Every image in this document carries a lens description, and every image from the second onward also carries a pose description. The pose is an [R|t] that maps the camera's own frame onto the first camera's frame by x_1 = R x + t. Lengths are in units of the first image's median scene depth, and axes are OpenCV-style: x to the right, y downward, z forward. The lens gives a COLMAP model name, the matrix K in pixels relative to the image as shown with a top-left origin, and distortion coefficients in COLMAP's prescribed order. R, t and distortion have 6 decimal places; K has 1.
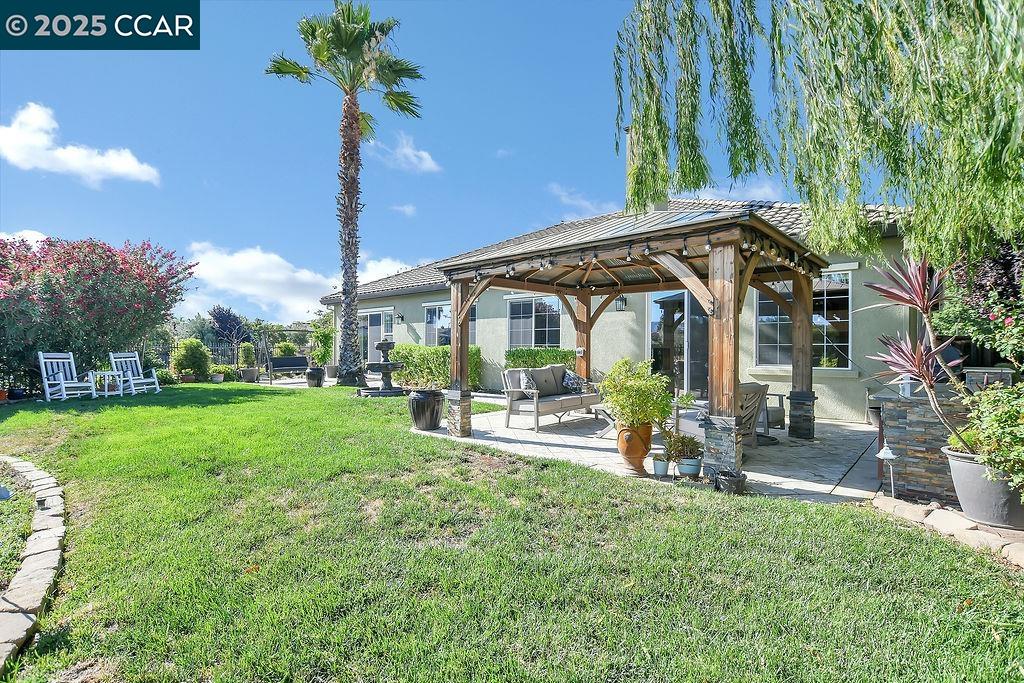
lens RADIAL K [[481.6, 0, 512.0], [0, 481.6, 341.5], [0, 0, 1]] dist [0.000598, -0.000007]
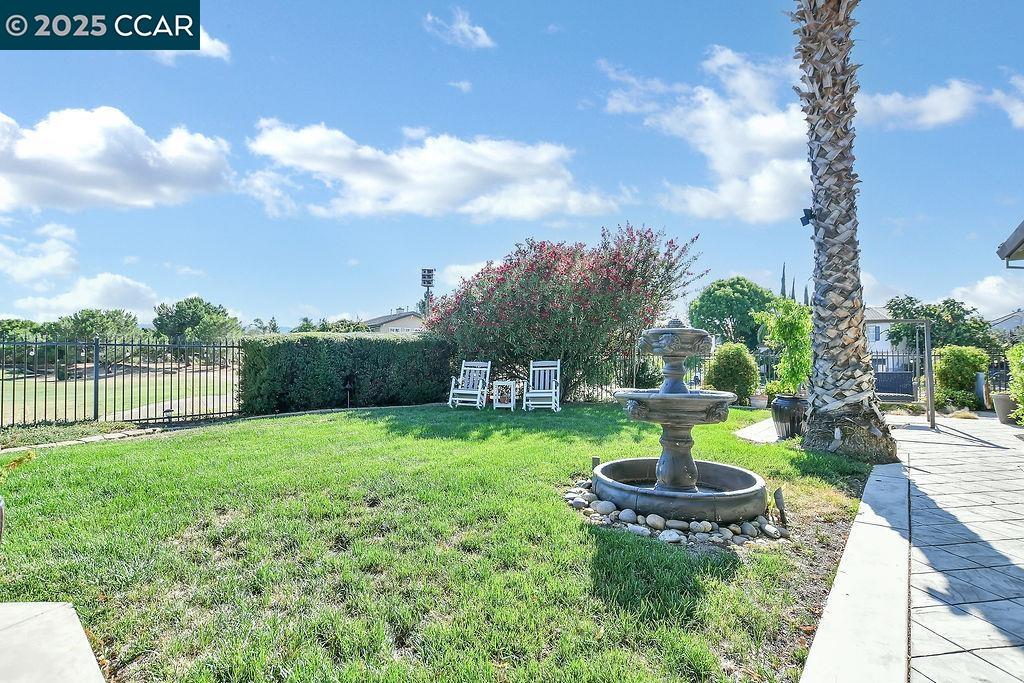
lens RADIAL K [[481.6, 0, 512.0], [0, 481.6, 341.5], [0, 0, 1]] dist [0.000598, -0.000007]
pose [[0.033284, -0.037052, -0.998759, 0.072089], [0.018312, 0.999167, -0.036457, 0.017773], [0.999278, -0.017075, 0.033935, 0.879601]]
